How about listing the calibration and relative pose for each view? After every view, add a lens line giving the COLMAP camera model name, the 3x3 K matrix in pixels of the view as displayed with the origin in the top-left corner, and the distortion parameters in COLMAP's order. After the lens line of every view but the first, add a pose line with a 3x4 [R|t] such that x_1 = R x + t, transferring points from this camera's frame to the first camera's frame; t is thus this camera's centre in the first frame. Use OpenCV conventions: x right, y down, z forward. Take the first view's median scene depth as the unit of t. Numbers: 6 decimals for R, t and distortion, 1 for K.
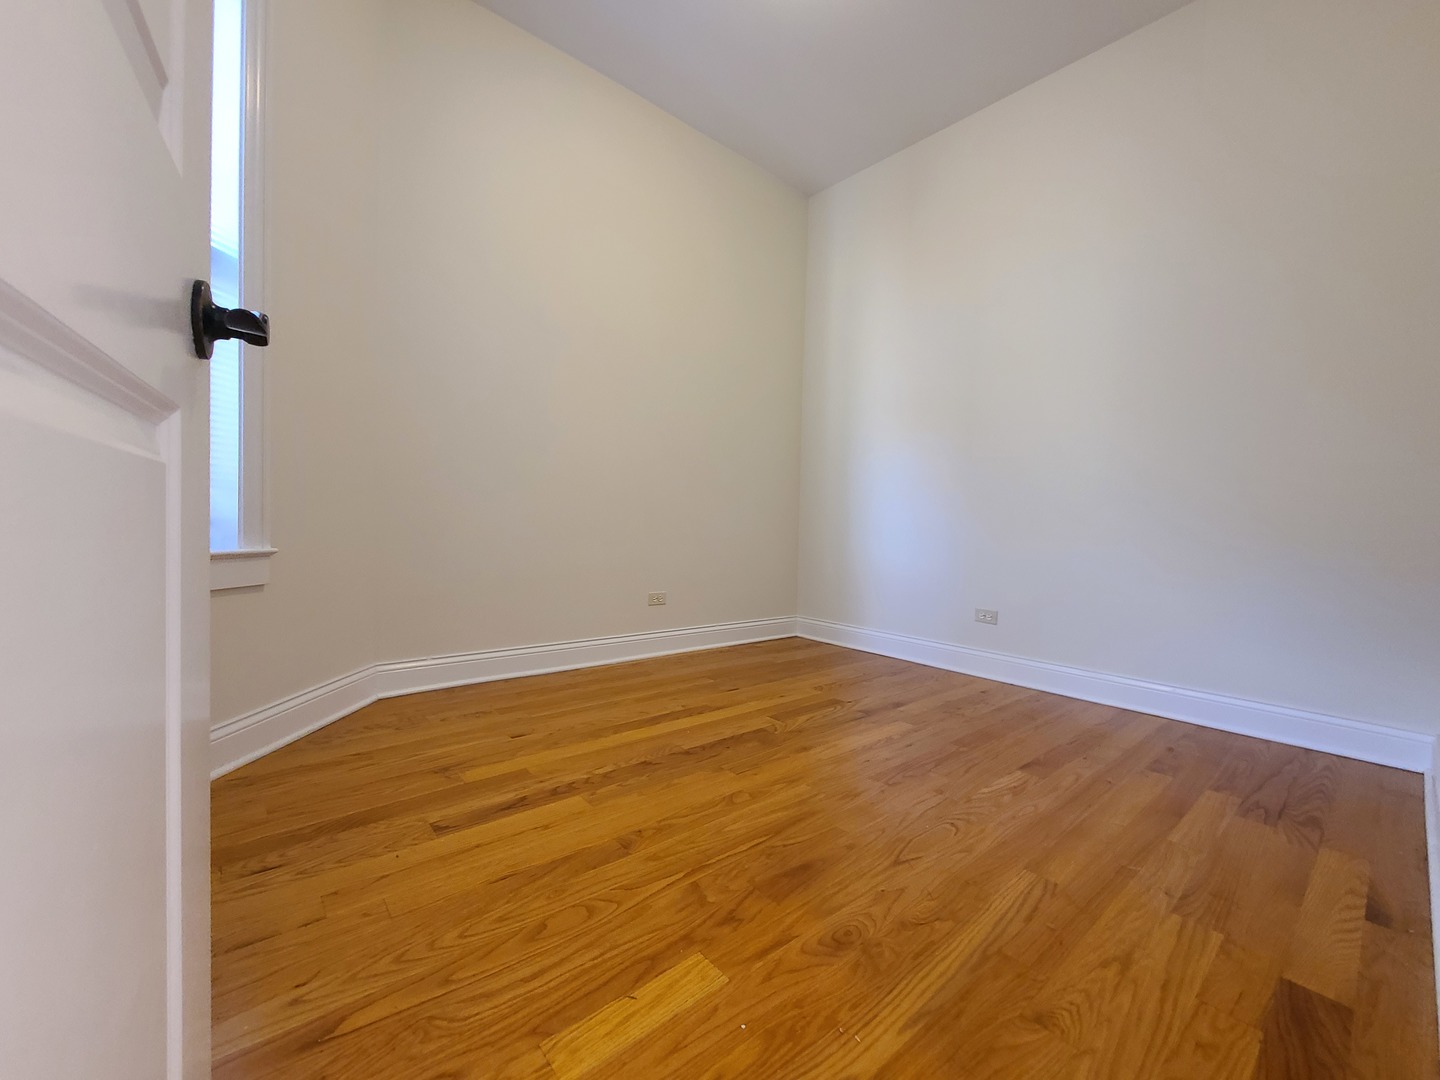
lens RADIAL K [[591.4, 0, 719.6], [0, 591.4, 542.7], [0, 0, 1]] dist [-0.005218, 0.000092]
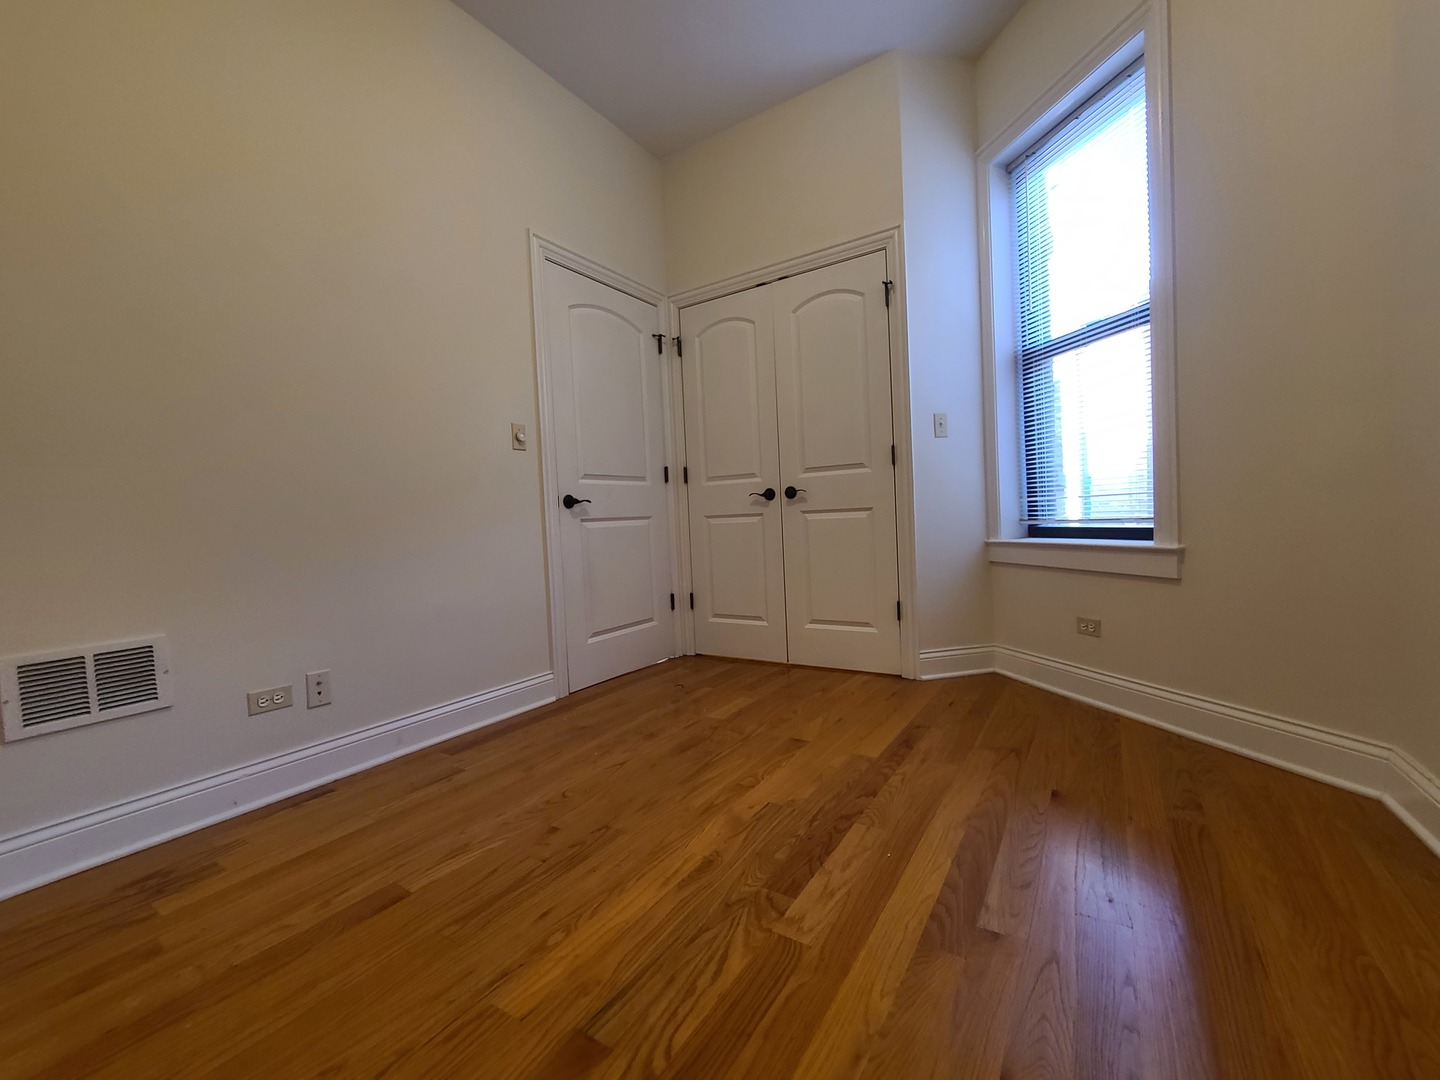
lens RADIAL K [[591.4, 0, 721.6], [0, 591.4, 539.5], [0, 0, 1]] dist [-0.005218, 0.000092]
pose [[-0.955938, 0.028067, -0.292225, 0.348244], [0.011622, 0.998257, 0.057860, -0.073940], [0.293339, 0.051914, -0.954598, 1.780579]]
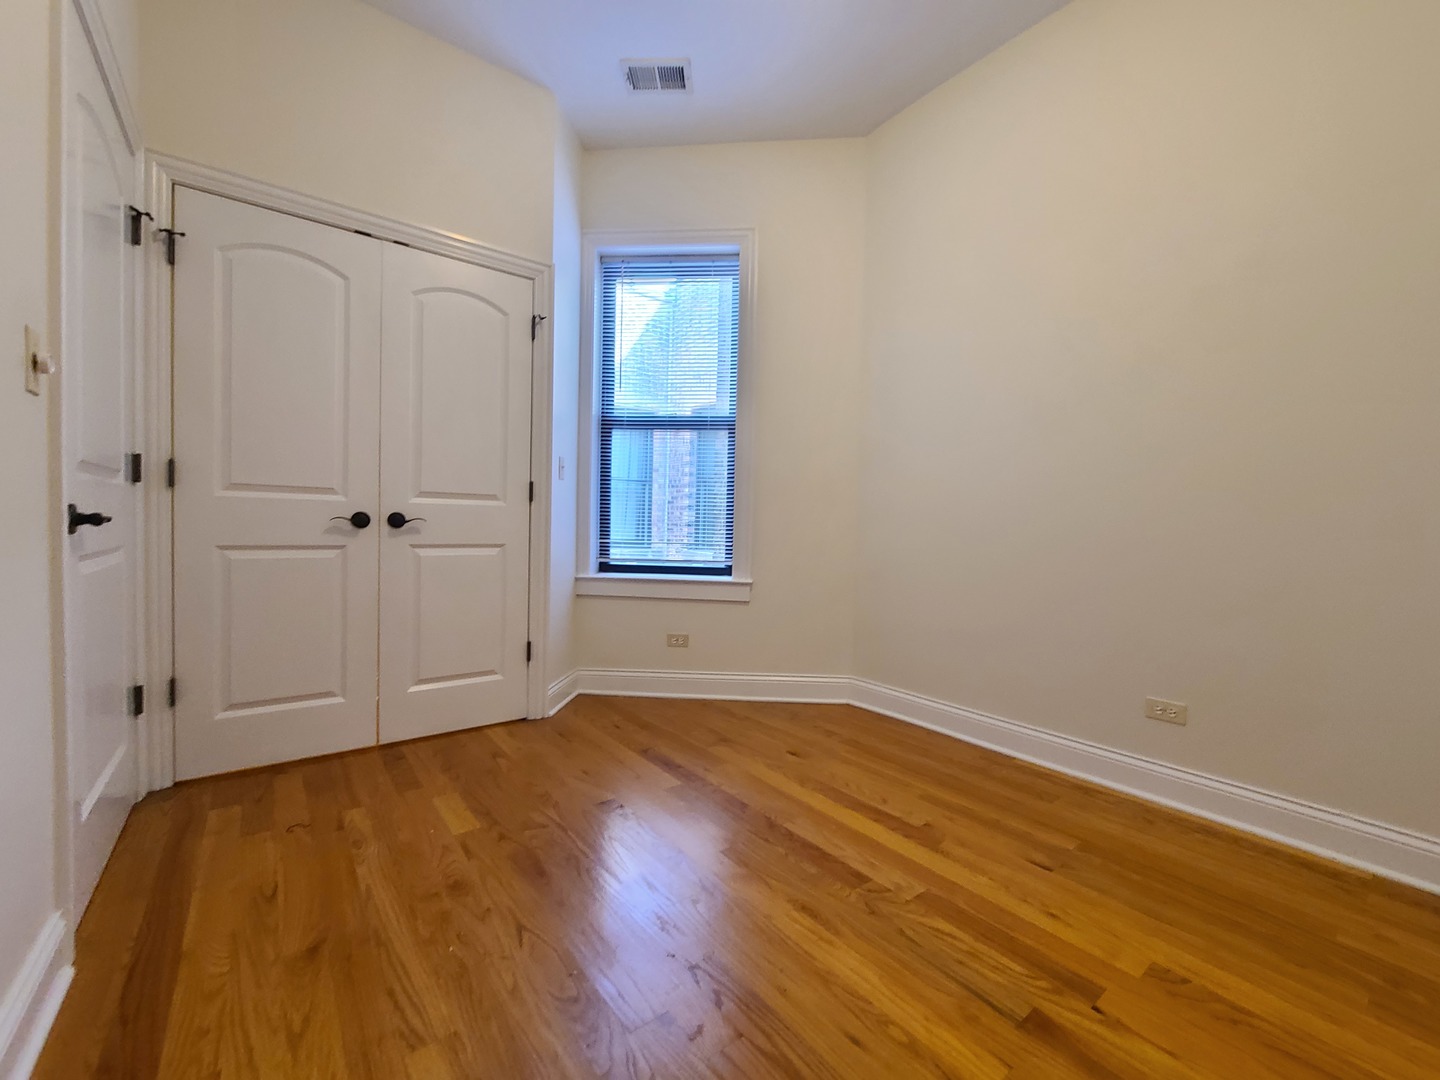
lens RADIAL K [[591.4, 0, 721.5], [0, 591.4, 541.7], [0, 0, 1]] dist [-0.005218, 0.000092]
pose [[-0.040248, 0.004081, -0.999181, 0.942191], [-0.054190, 0.998511, 0.006261, -0.107899], [0.997719, 0.054398, -0.039967, 0.977410]]
